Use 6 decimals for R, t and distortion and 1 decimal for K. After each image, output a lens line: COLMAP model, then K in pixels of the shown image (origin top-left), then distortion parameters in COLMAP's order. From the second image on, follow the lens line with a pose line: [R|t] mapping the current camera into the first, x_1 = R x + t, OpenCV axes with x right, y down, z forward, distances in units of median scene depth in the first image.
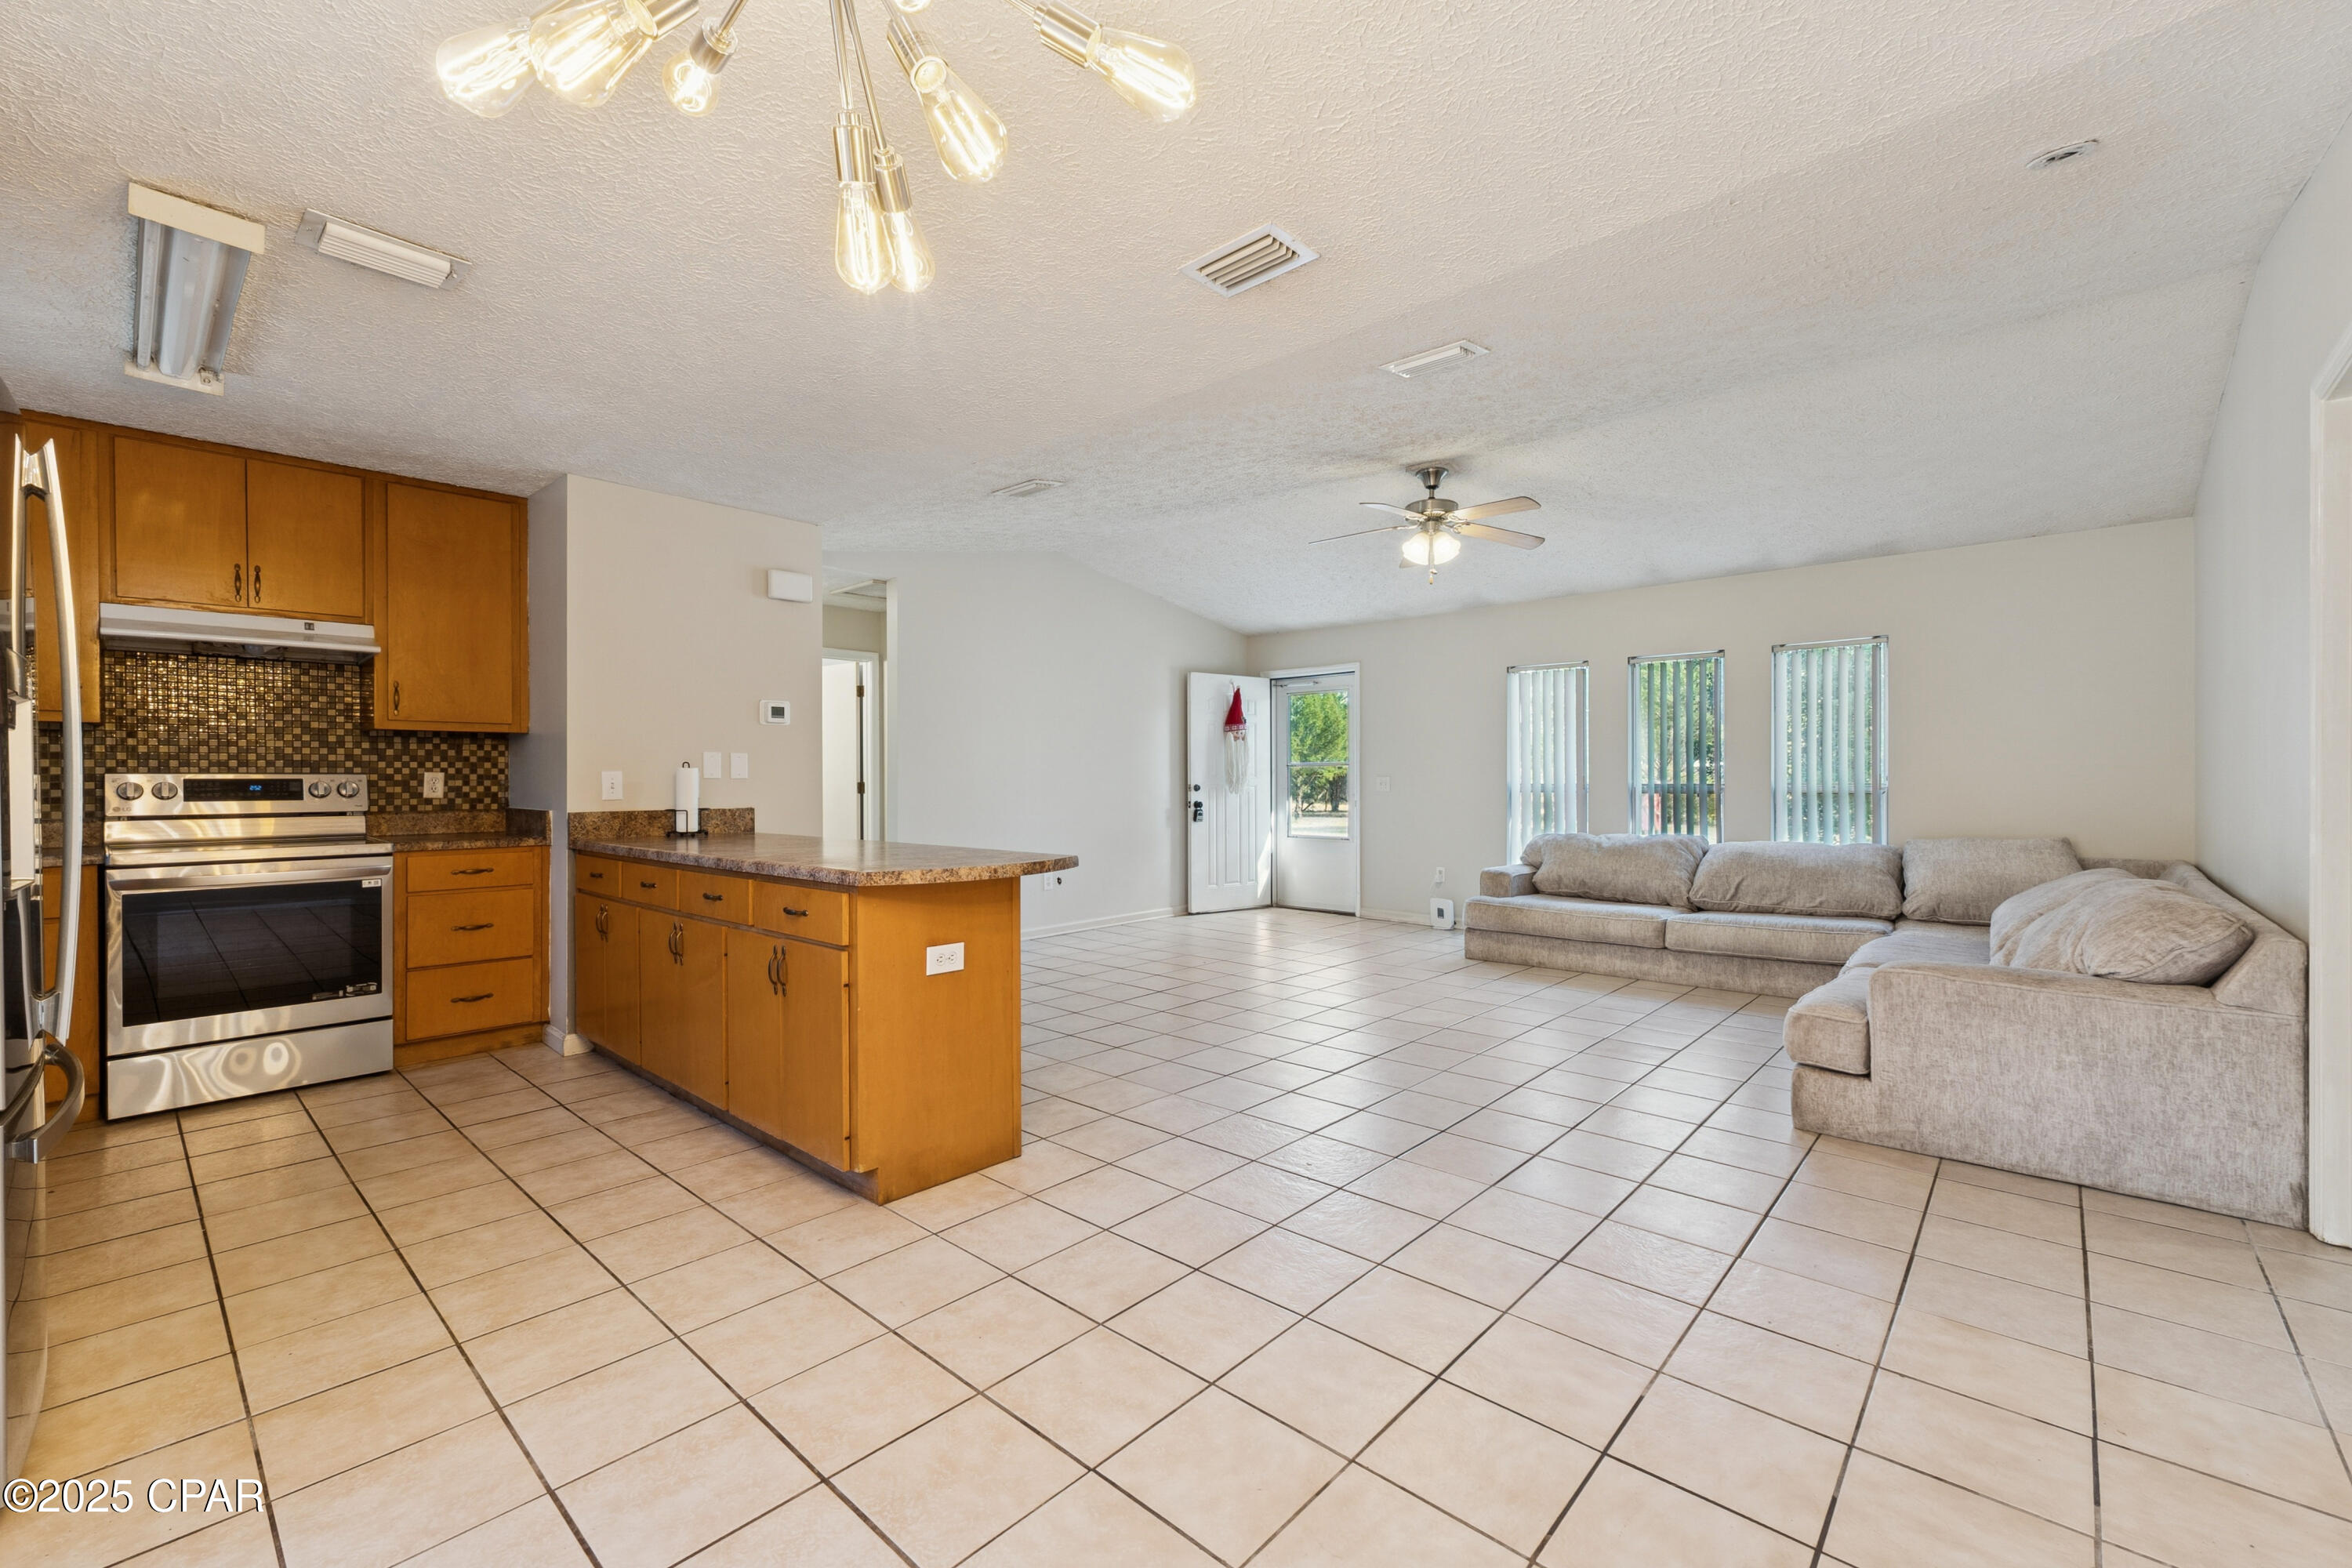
lens RADIAL K [[980.4, 0, 1168.2], [0, 980.4, 774.8], [0, 0, 1]] dist [0.002282, 0.000224]
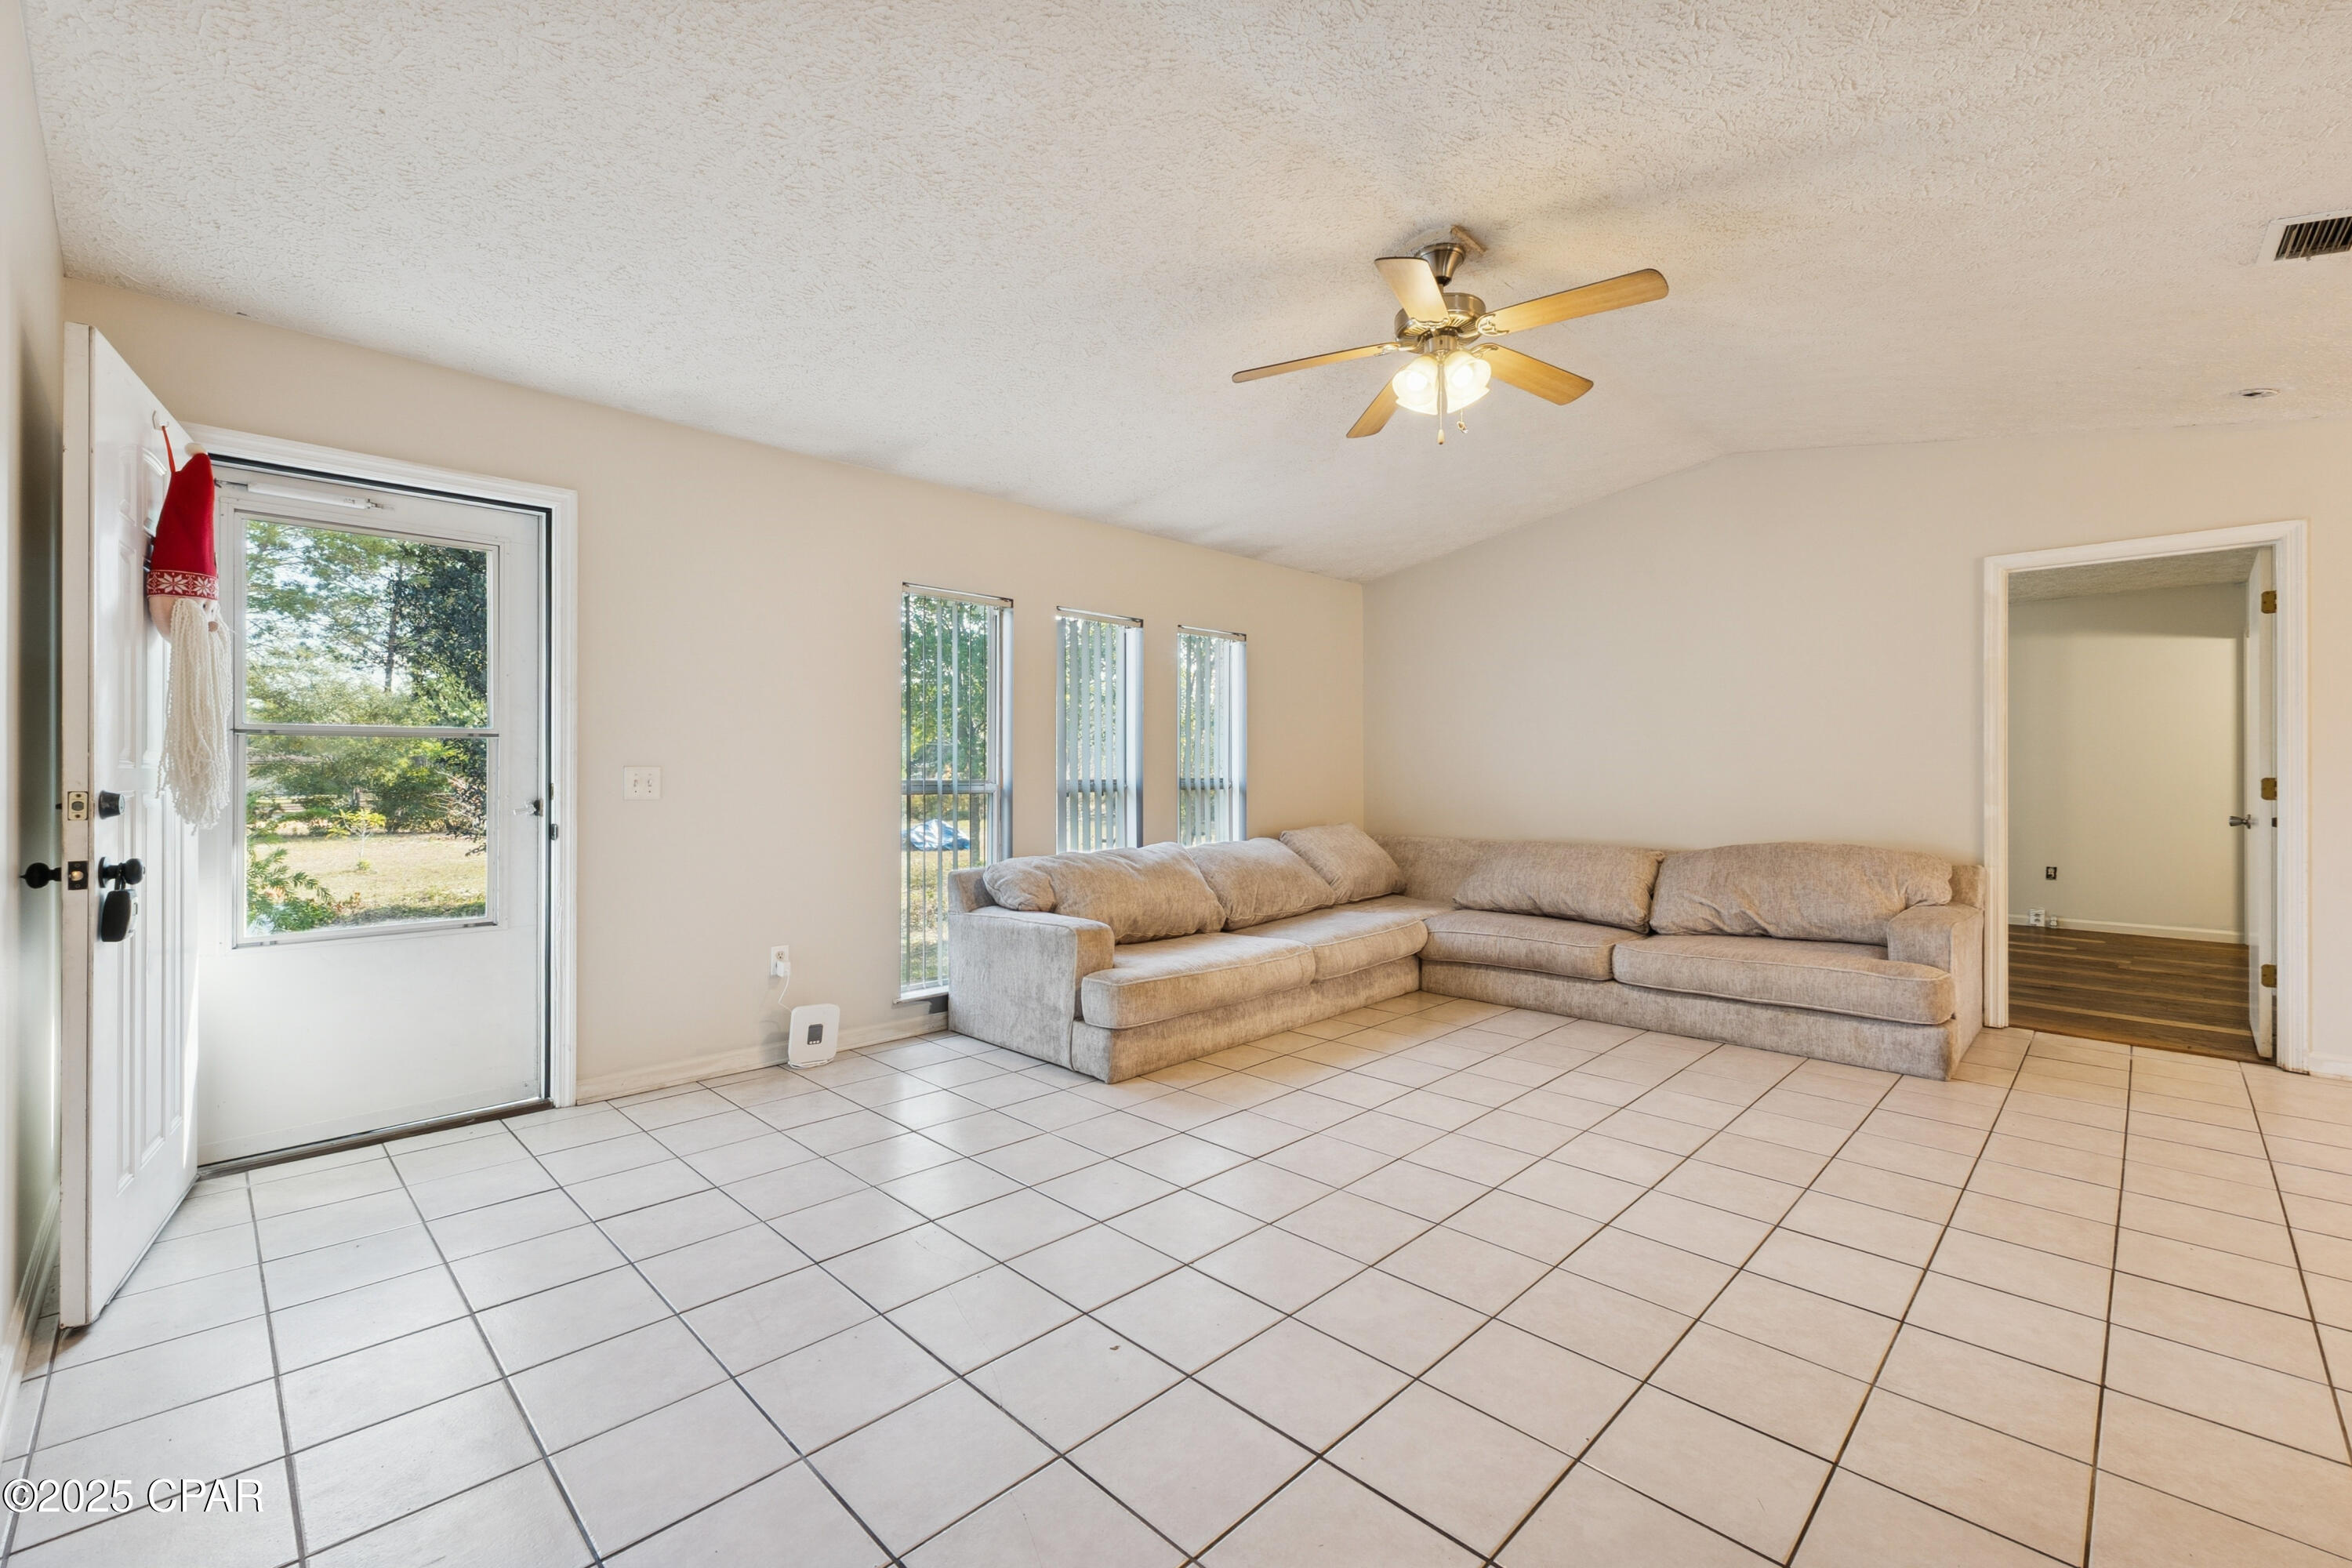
lens RADIAL K [[980.4, 0, 1168.2], [0, 980.4, 774.8], [0, 0, 1]] dist [0.002282, 0.000224]
pose [[0.037422, 0.000465, 0.999299, -0.303900], [-0.008018, 0.999968, -0.000165, 0.005112], [-0.999267, -0.008006, 0.037425, 1.055610]]
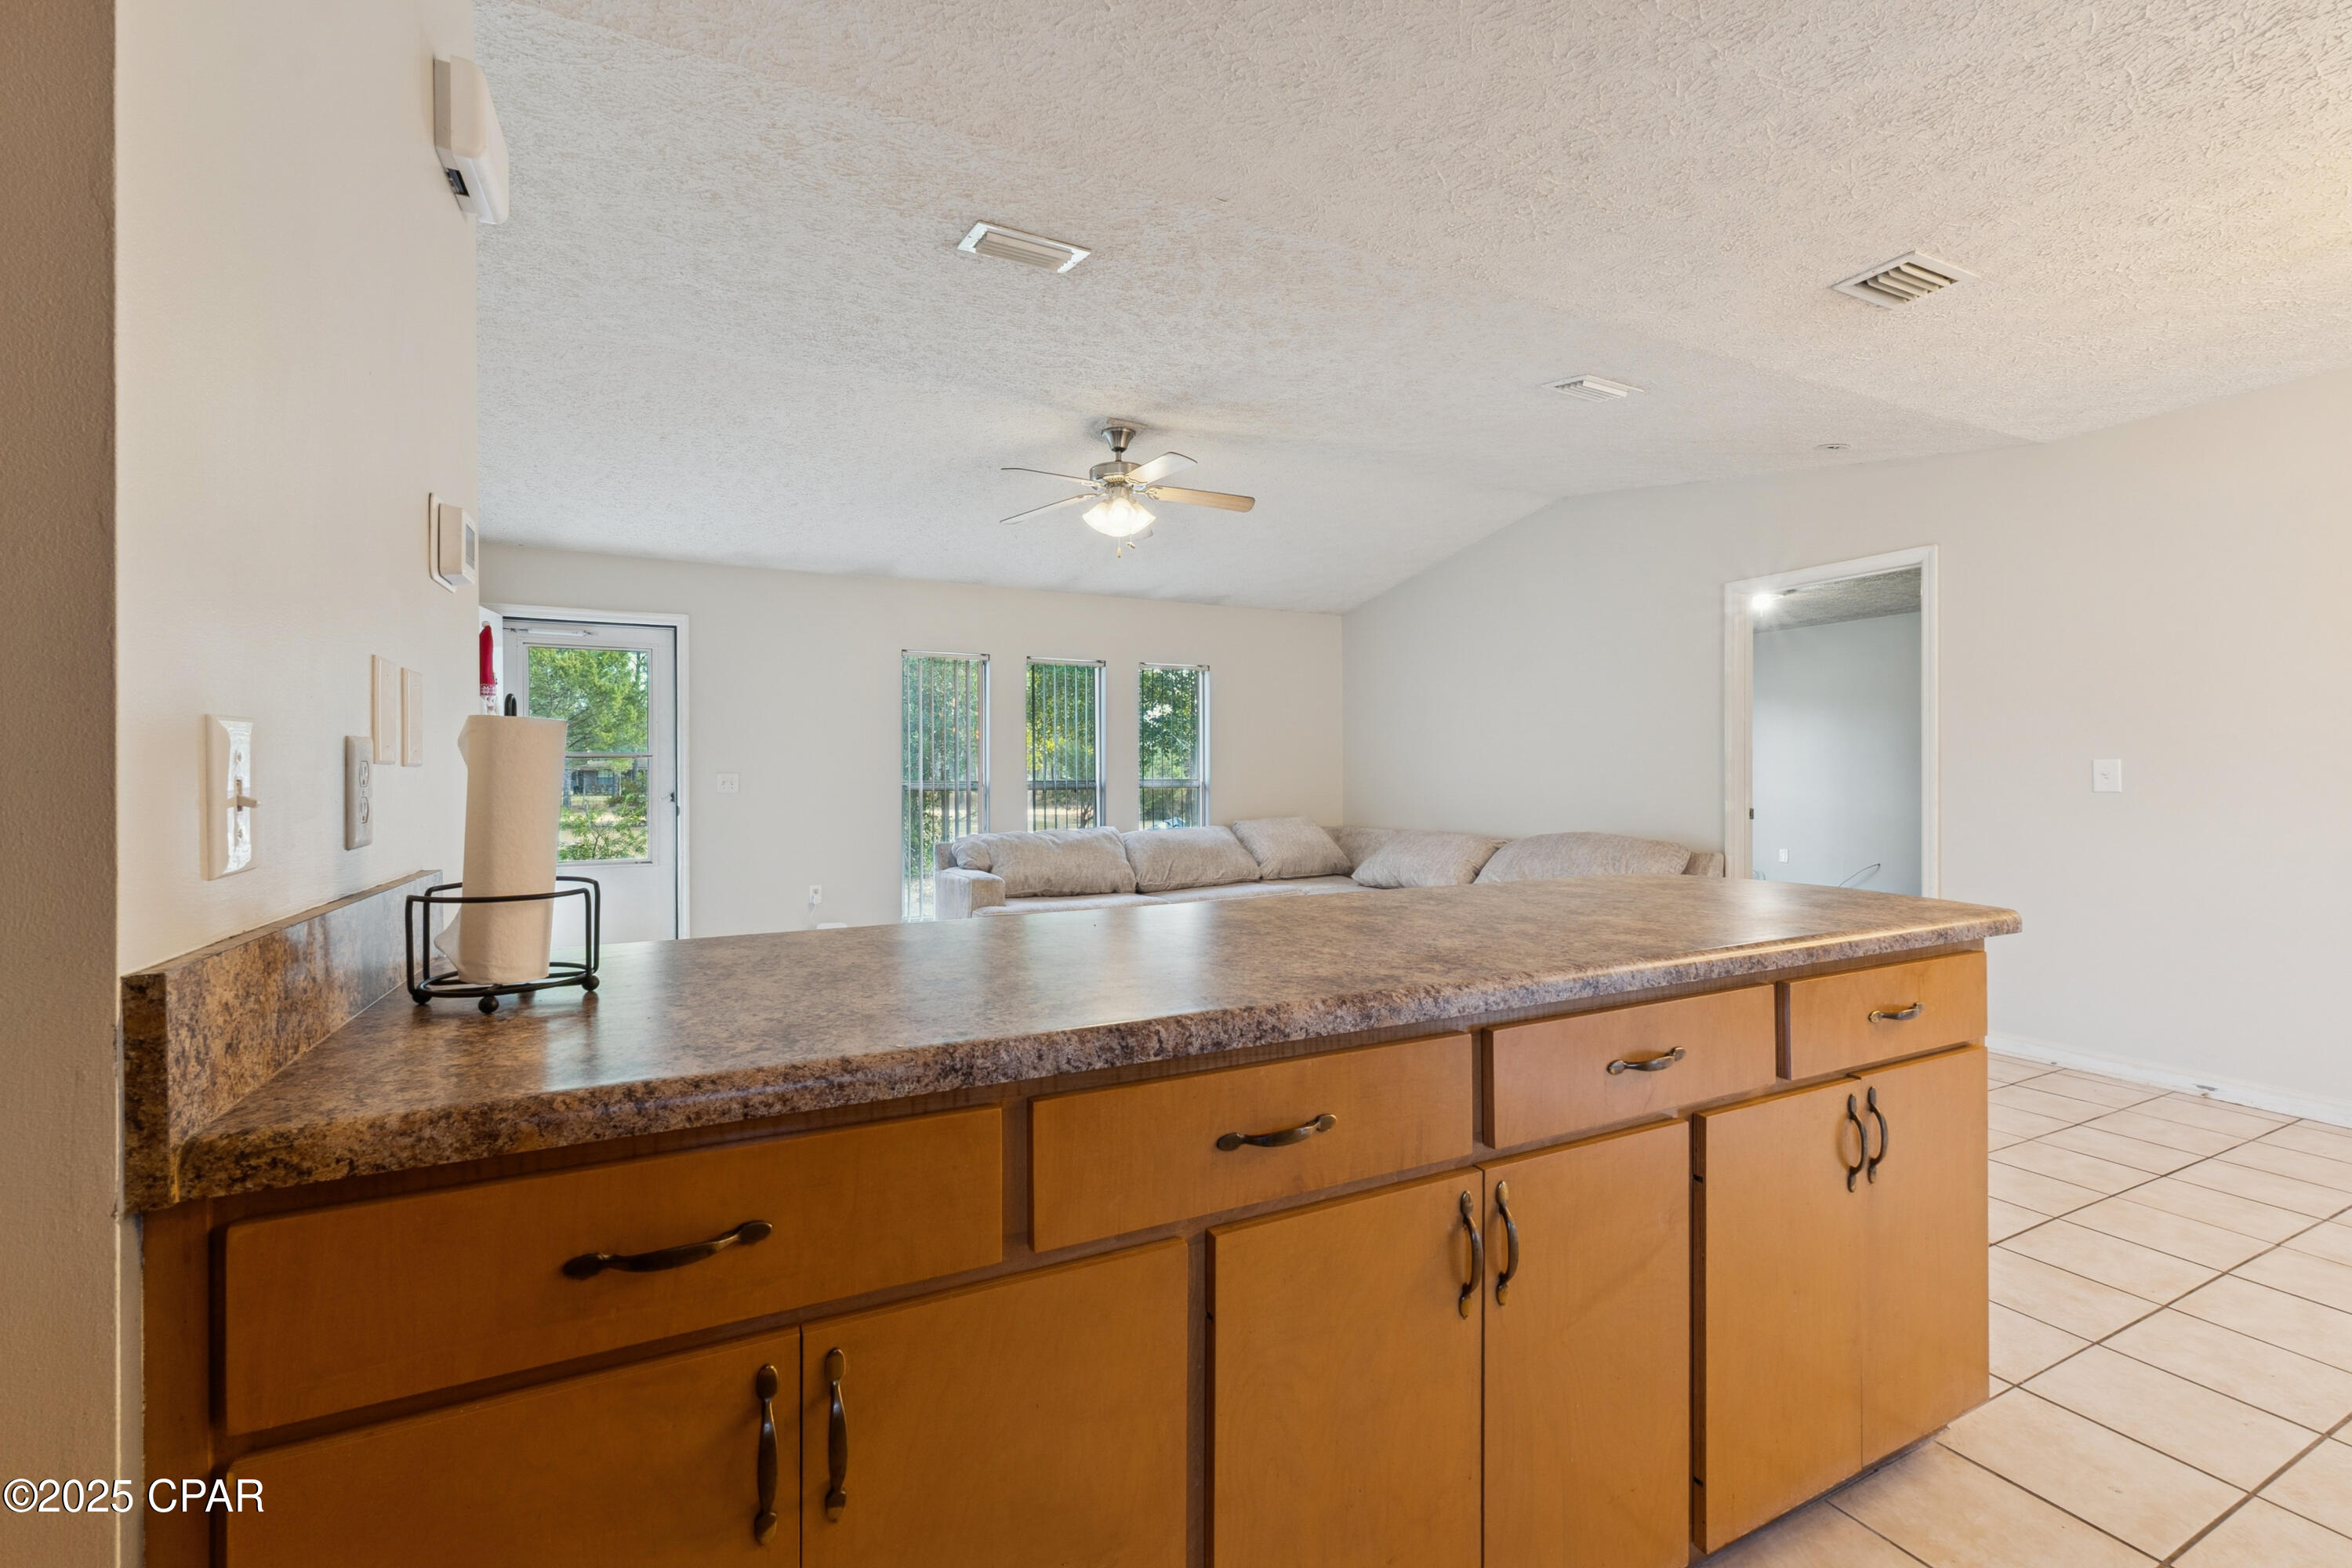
lens RADIAL K [[974.4, 0, 1176.0], [0, 974.4, 784.0], [0, 0, 1]] dist [-0.000255, 0.000009]
pose [[0.350352, -0.006519, 0.936595, -0.505730], [-0.003115, 0.999962, 0.008125, 0.003741], [-0.936613, -0.005764, 0.350318, 0.593059]]
